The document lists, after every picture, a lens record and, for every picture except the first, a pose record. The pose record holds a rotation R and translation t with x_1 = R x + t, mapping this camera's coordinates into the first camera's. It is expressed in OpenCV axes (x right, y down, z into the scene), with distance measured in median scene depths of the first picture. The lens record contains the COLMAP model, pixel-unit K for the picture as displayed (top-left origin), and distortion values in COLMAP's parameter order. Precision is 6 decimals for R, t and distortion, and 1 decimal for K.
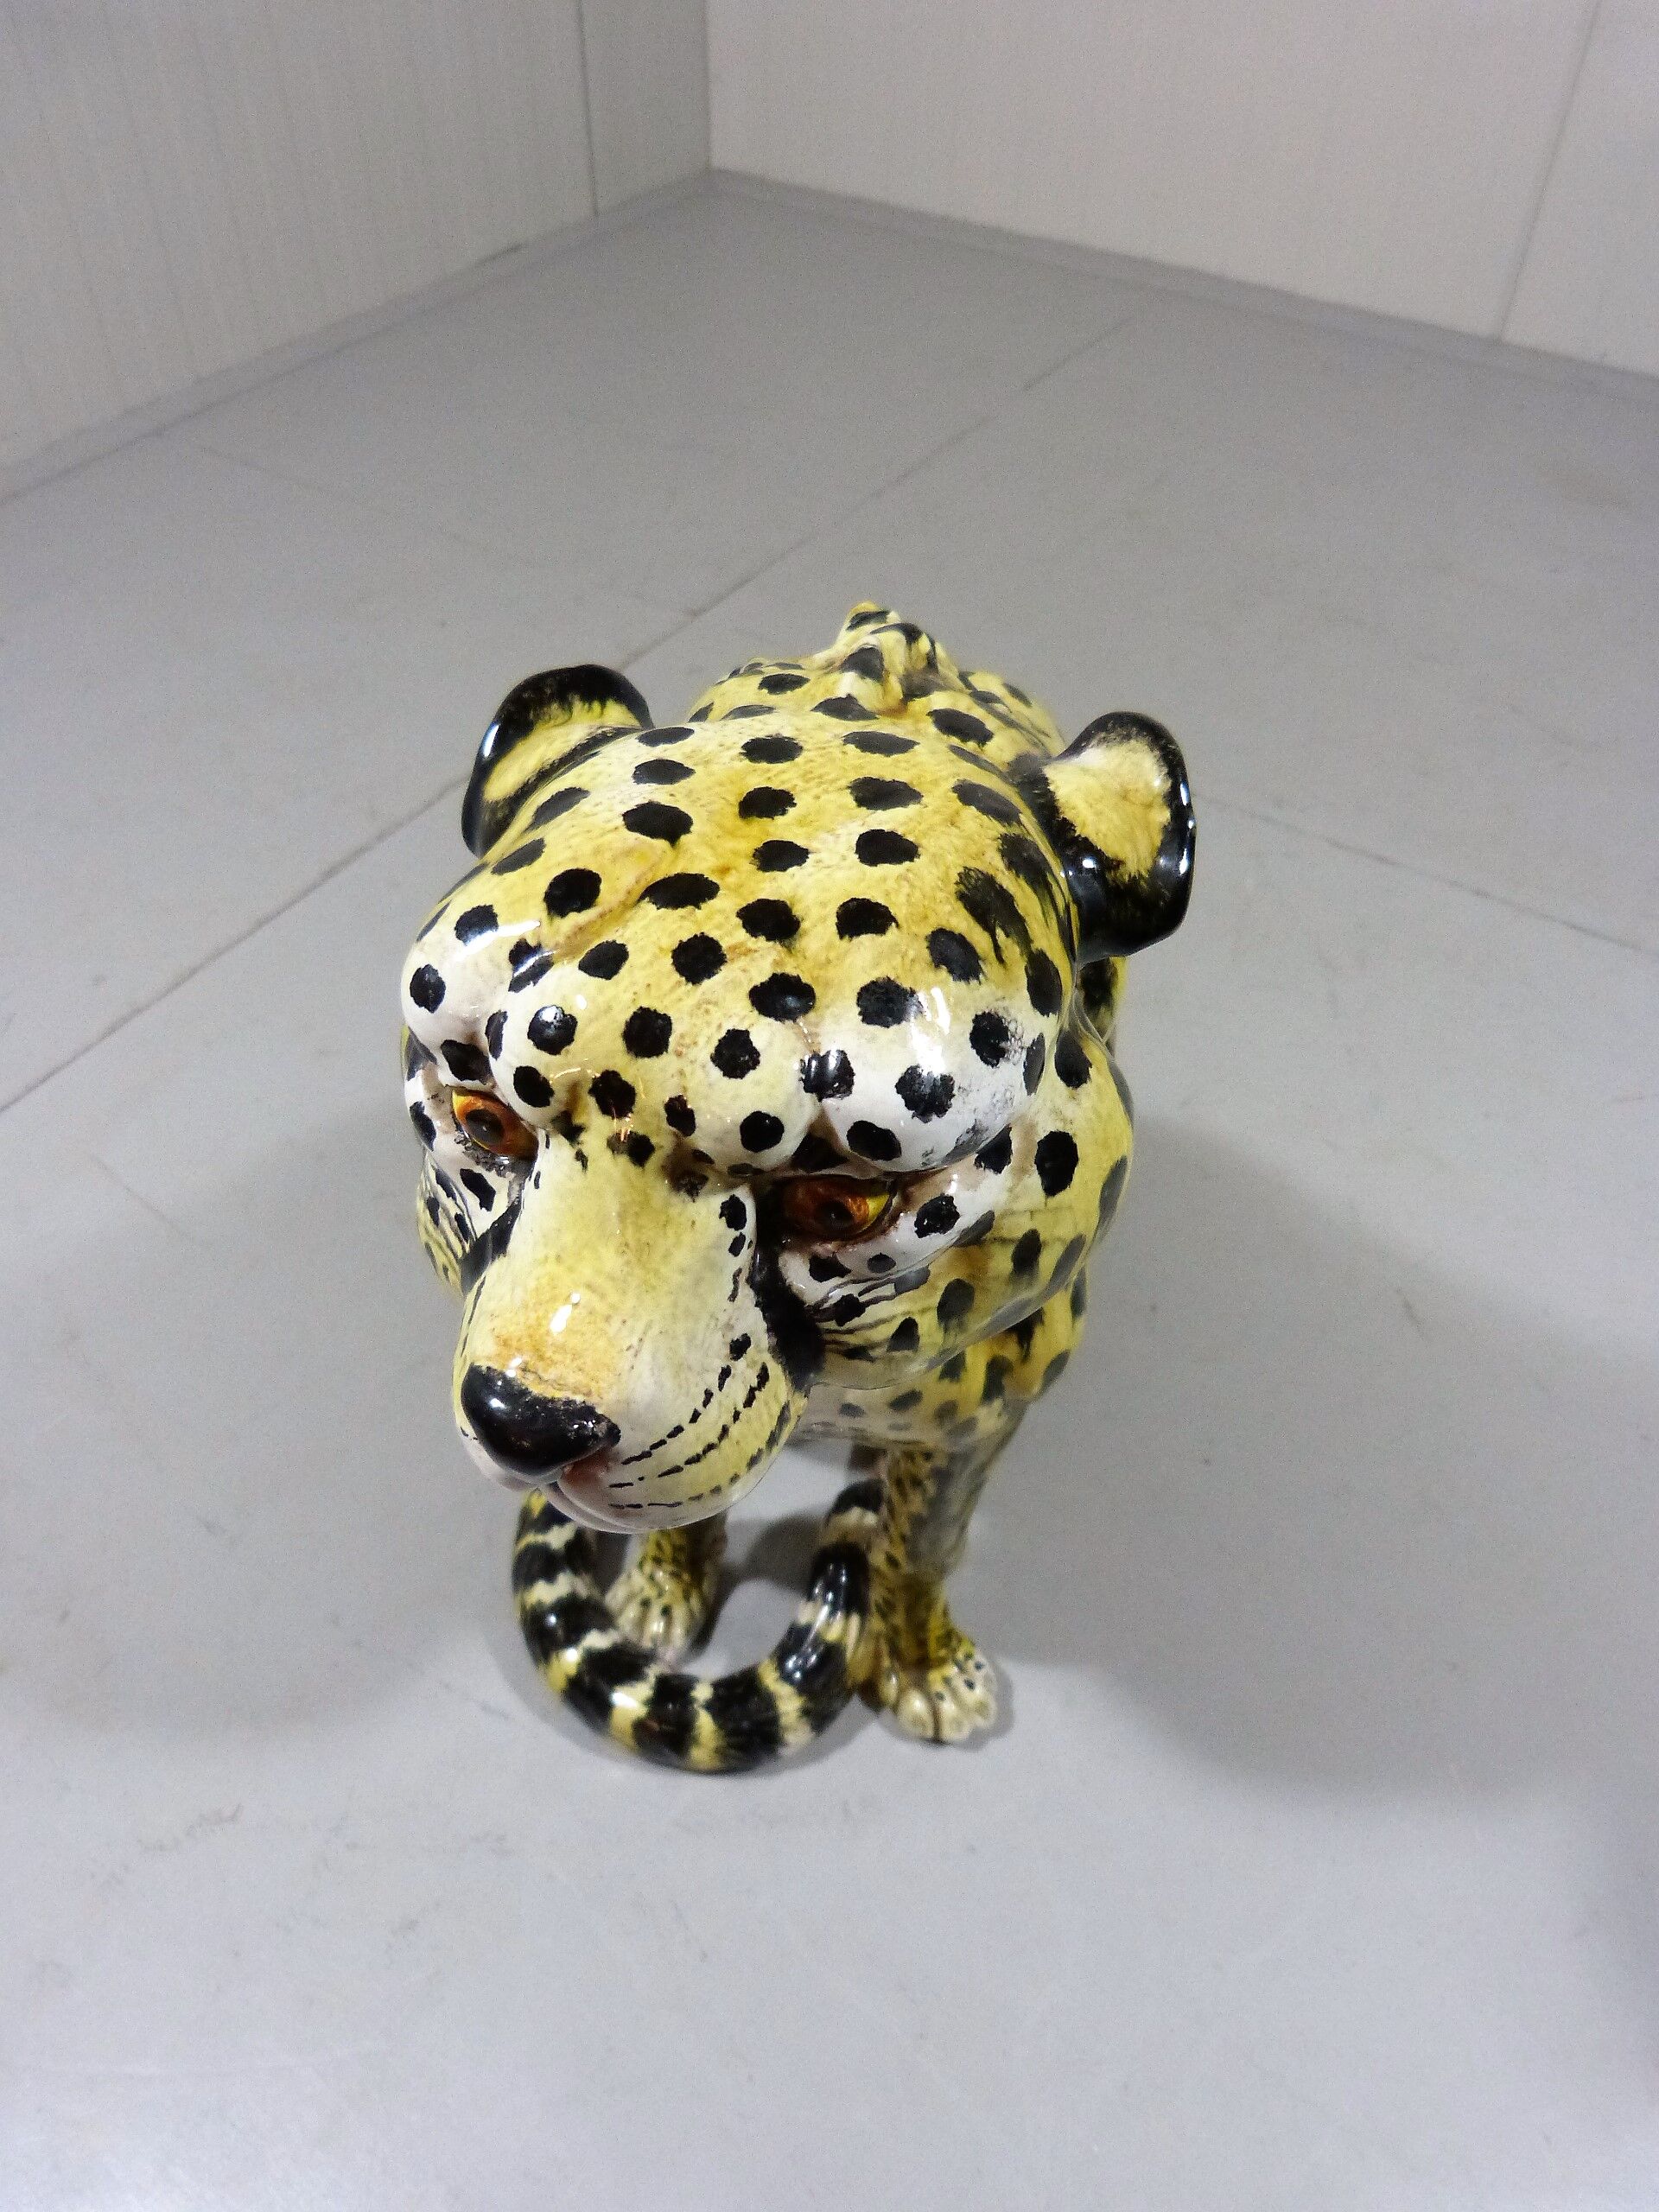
lens RADIAL K [[1655.6, 0, 837.6], [0, 1655.6, 1114.1], [0, 0, 1]] dist [-0.039691, 0.010236]
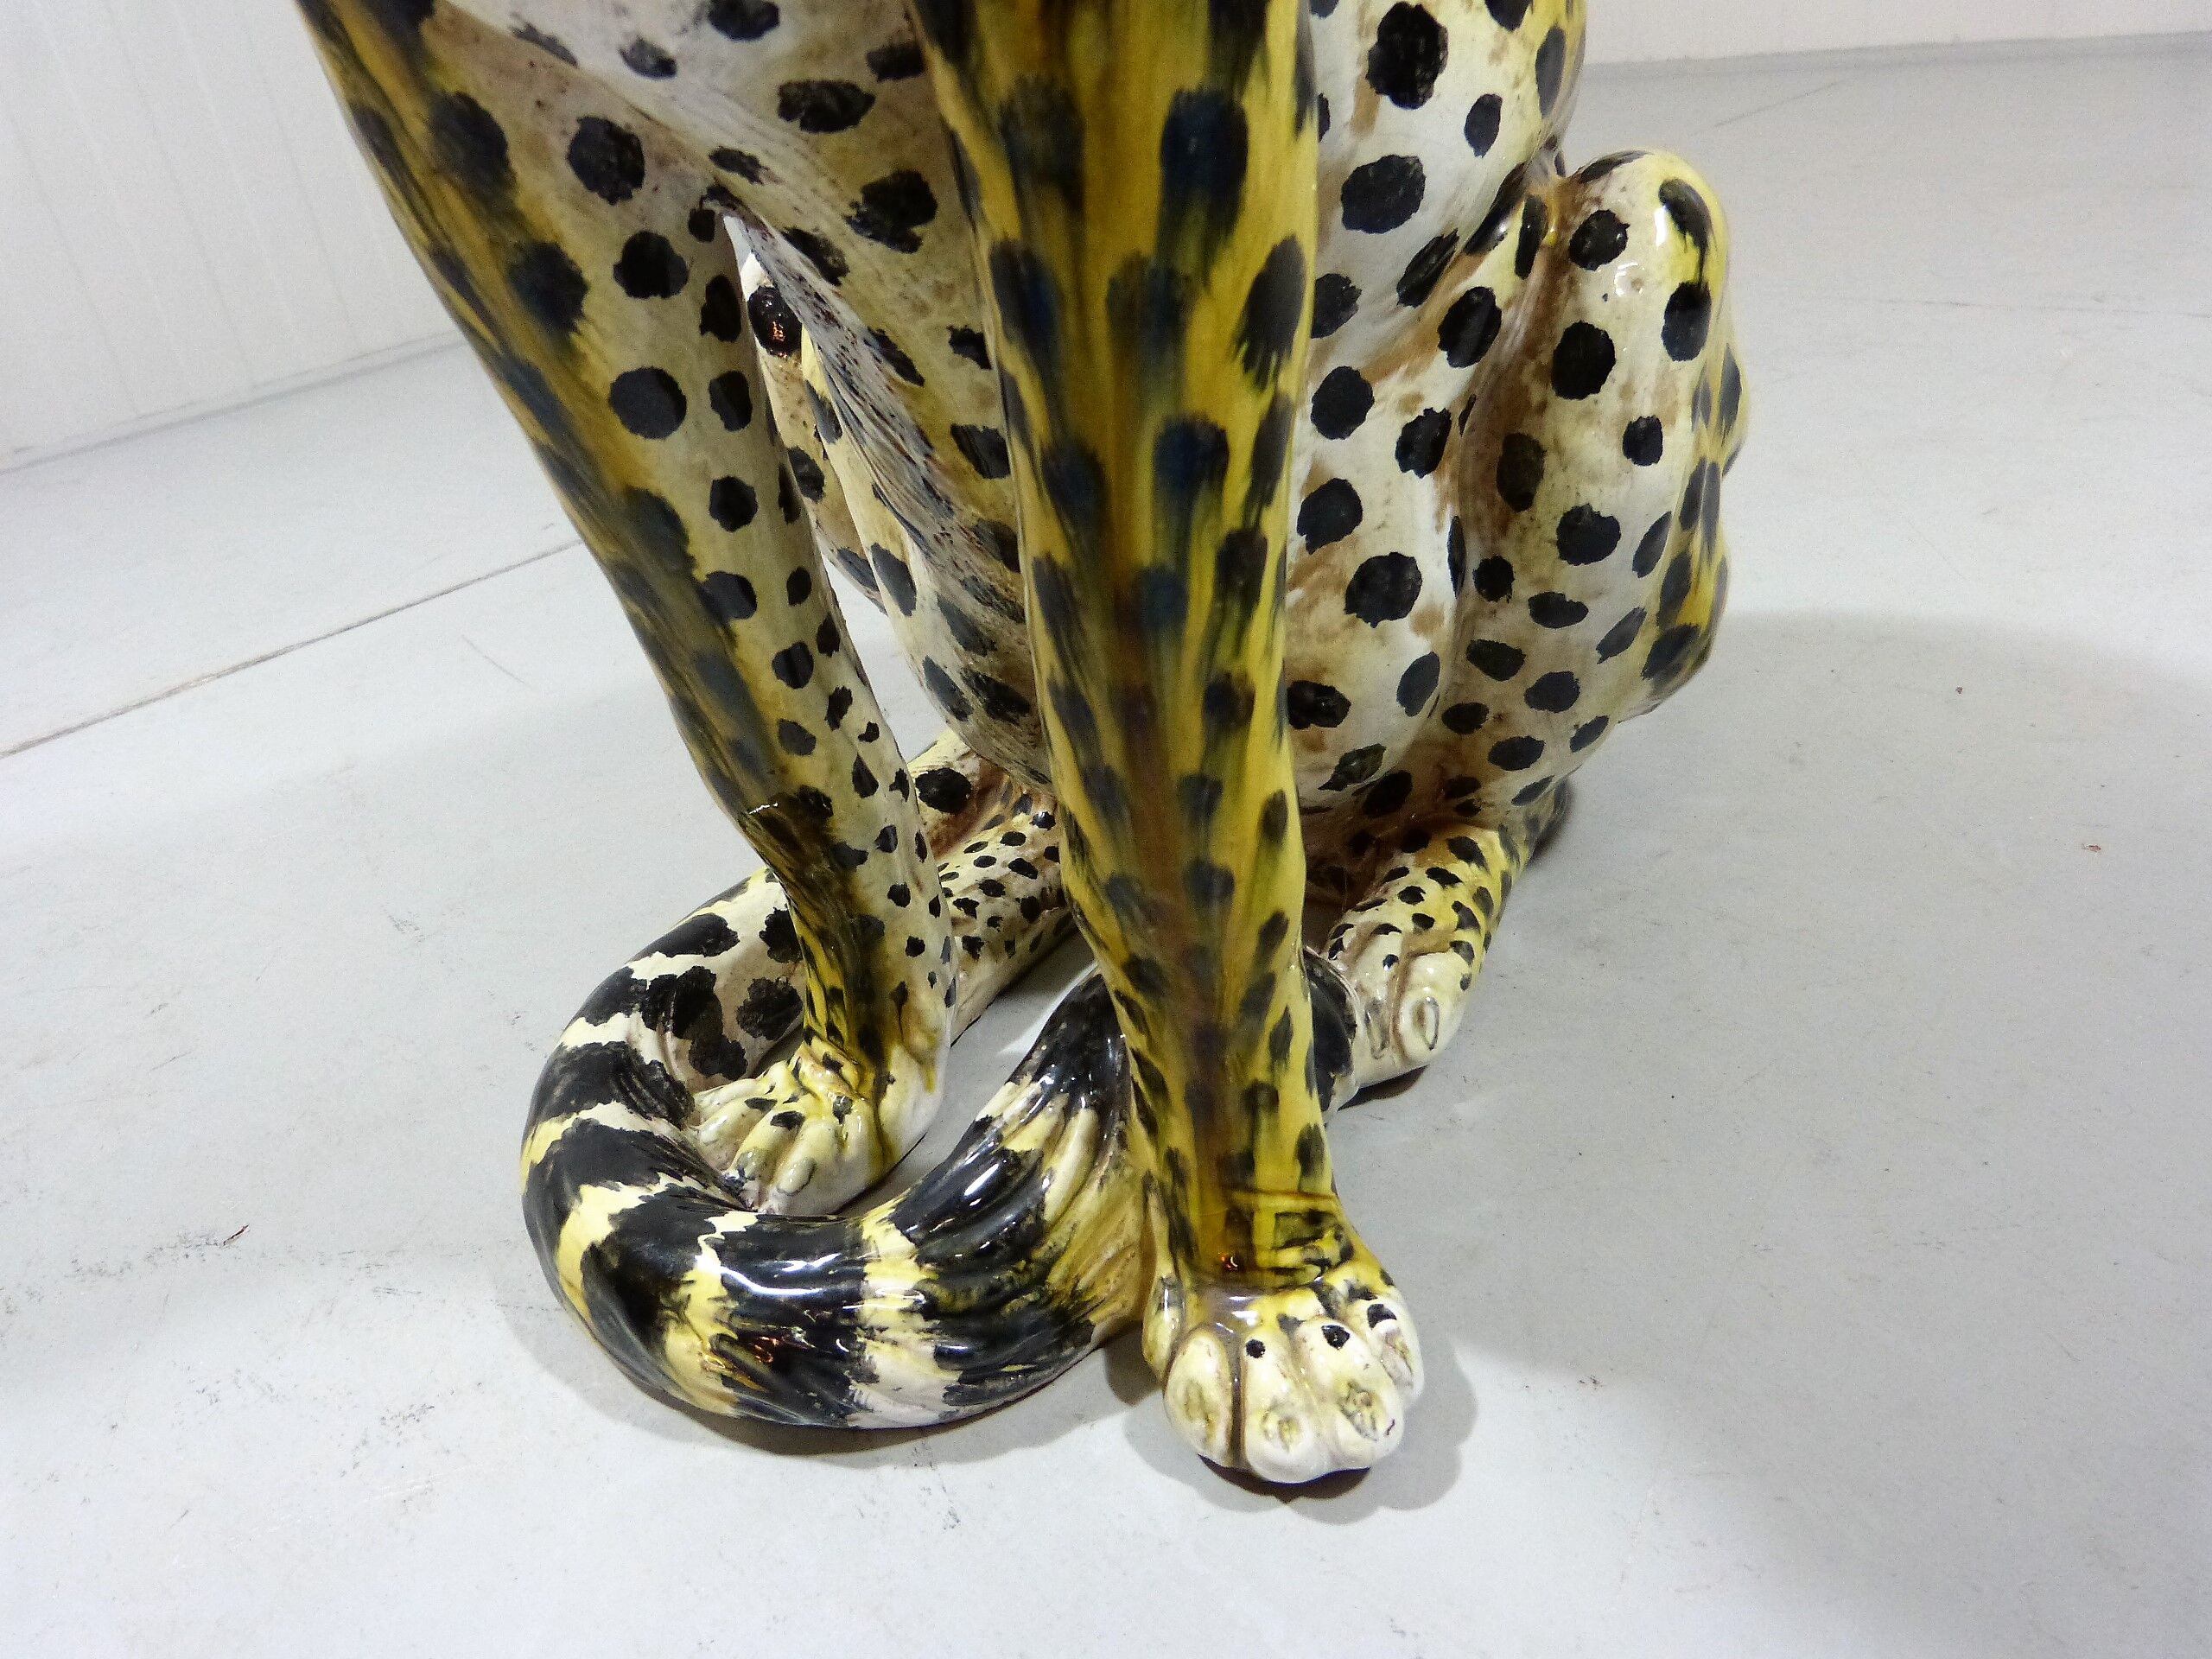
lens RADIAL K [[1660.6, 0, 1103.6], [0, 1660.6, 834.2], [0, 0, 1]] dist [-0.037922, 0.003553]
pose [[0.917415, 0.052661, -0.394431, 0.516353], [-0.152473, 0.962076, -0.226191, 0.943751], [0.367562, 0.267651, 0.890652, 1.703614]]
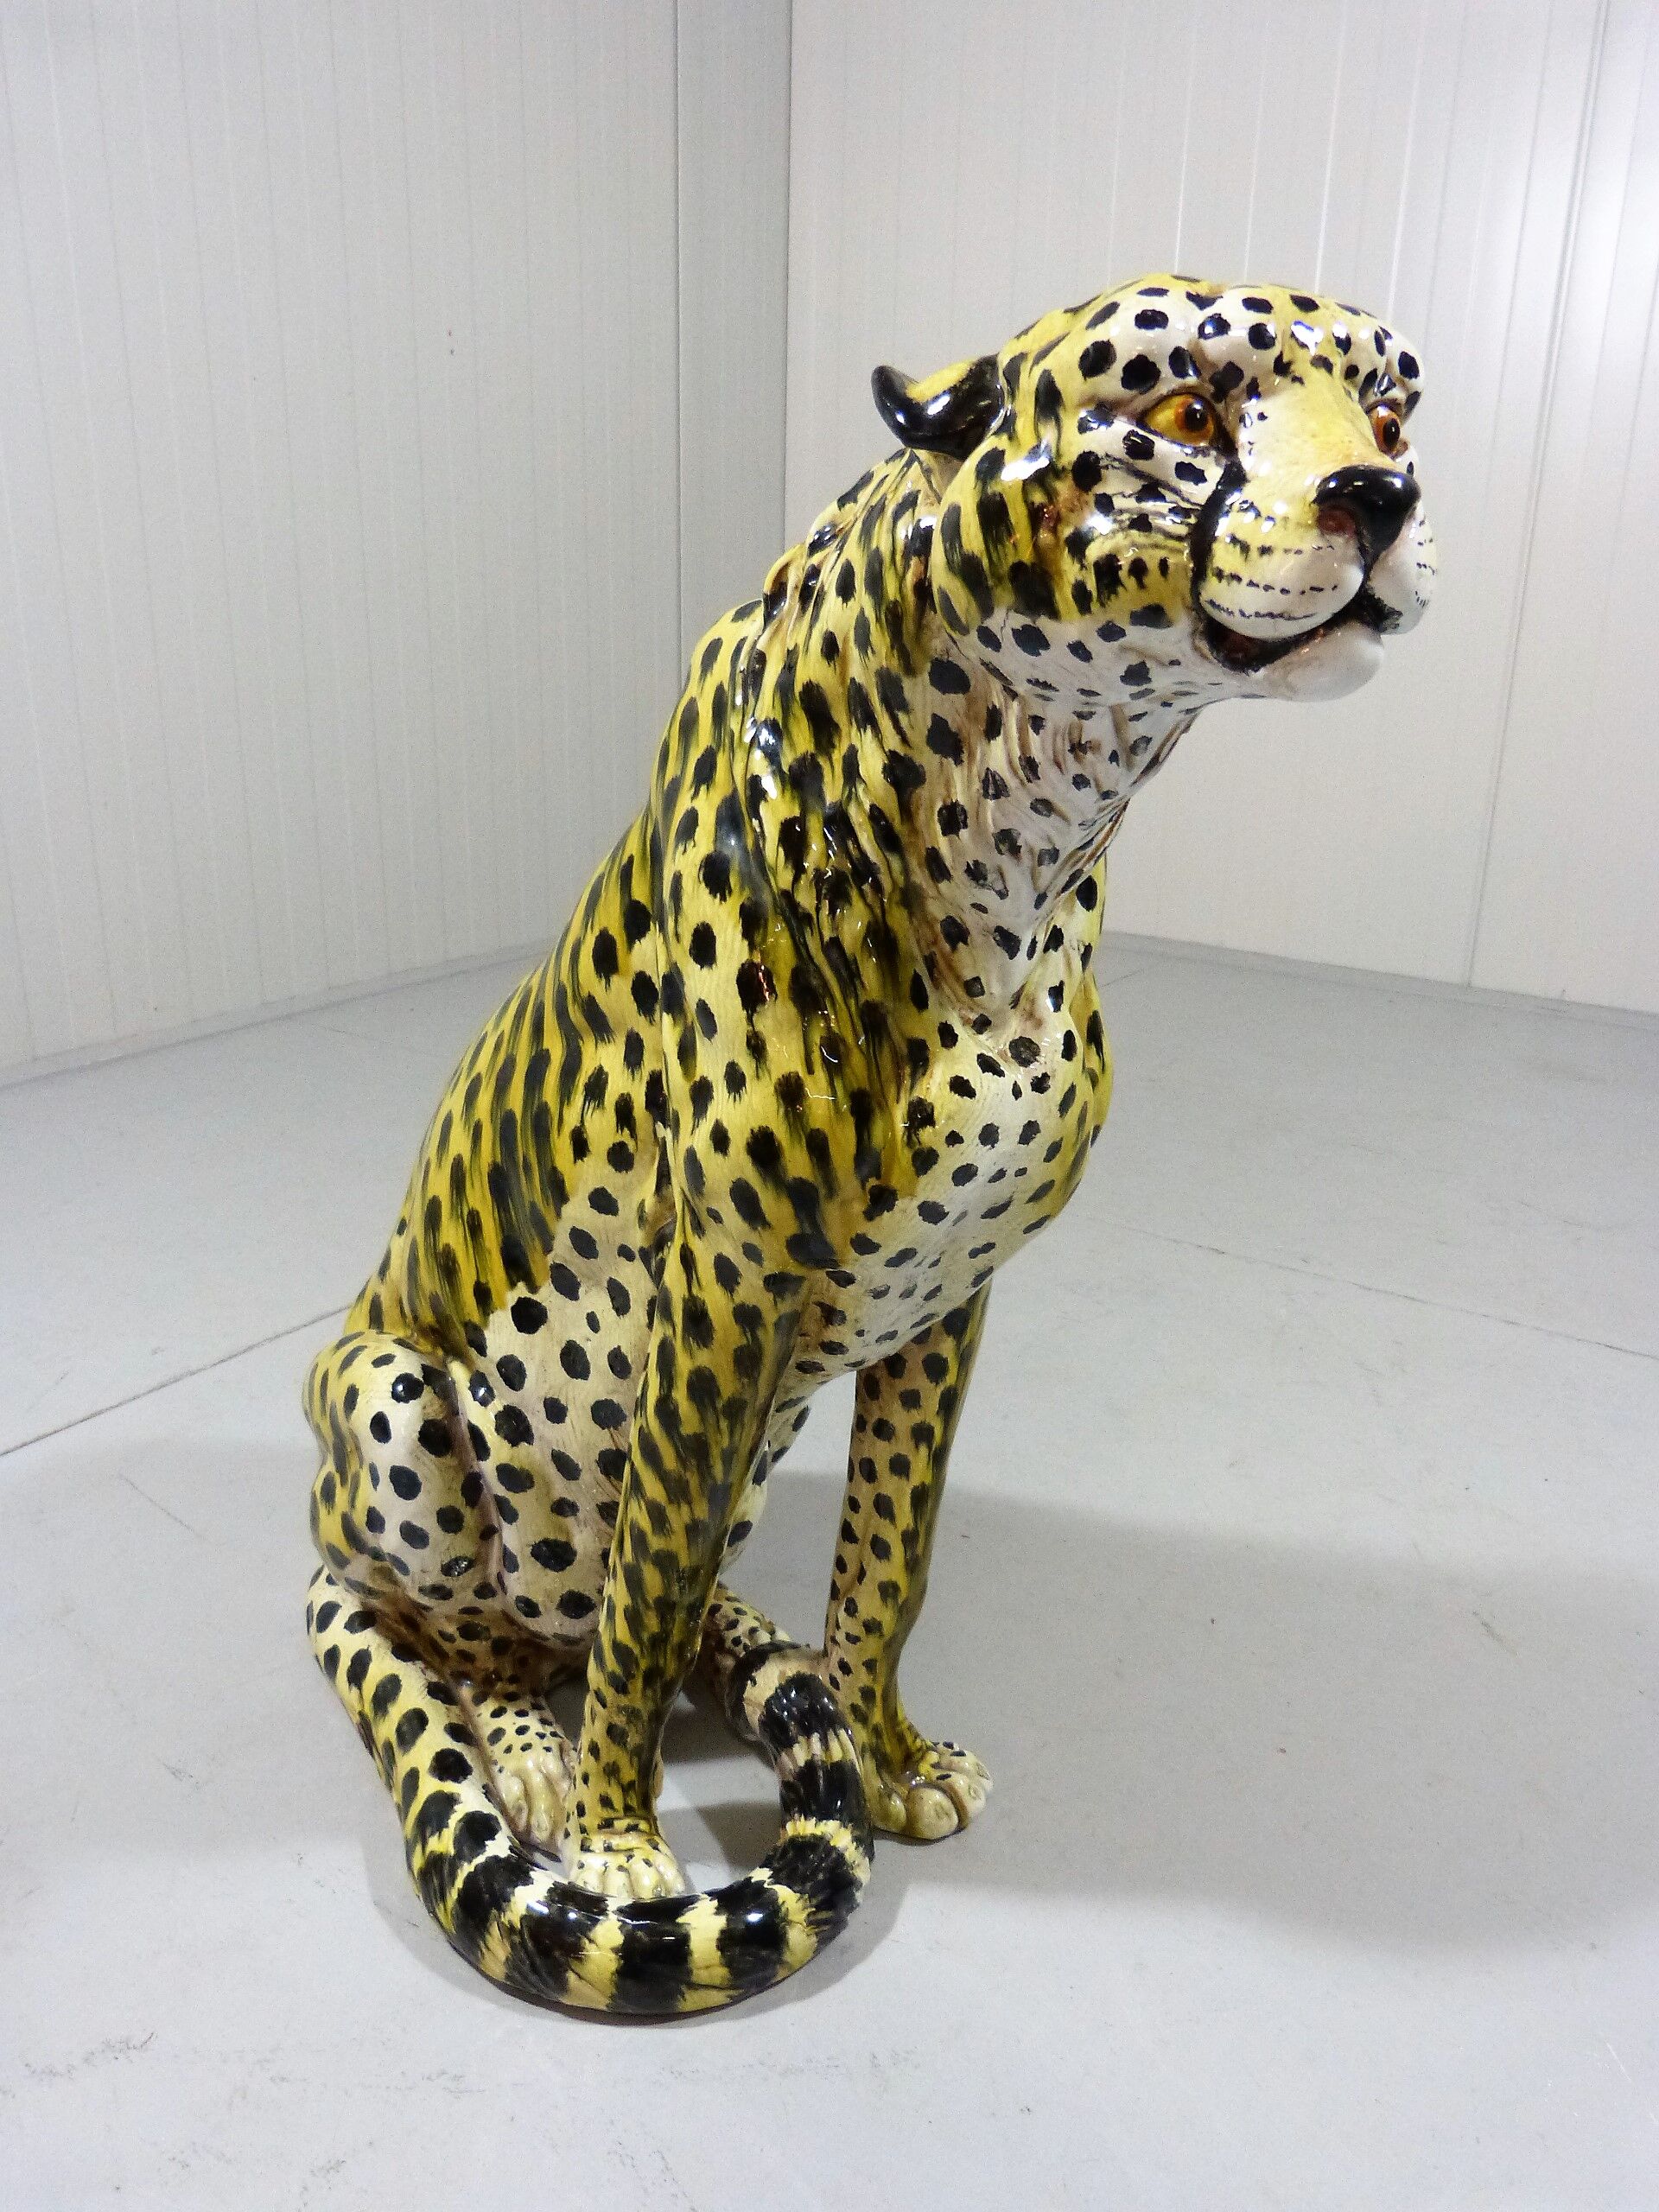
lens RADIAL K [[1660.6, 0, 833.5], [0, 1660.6, 1109.4], [0, 0, 1]] dist [-0.037922, 0.003553]
pose [[0.755655, -0.202409, 0.622910, -1.457266], [0.460531, 0.840451, -0.285575, 0.776784], [-0.465722, 0.502666, 0.728307, 0.378376]]
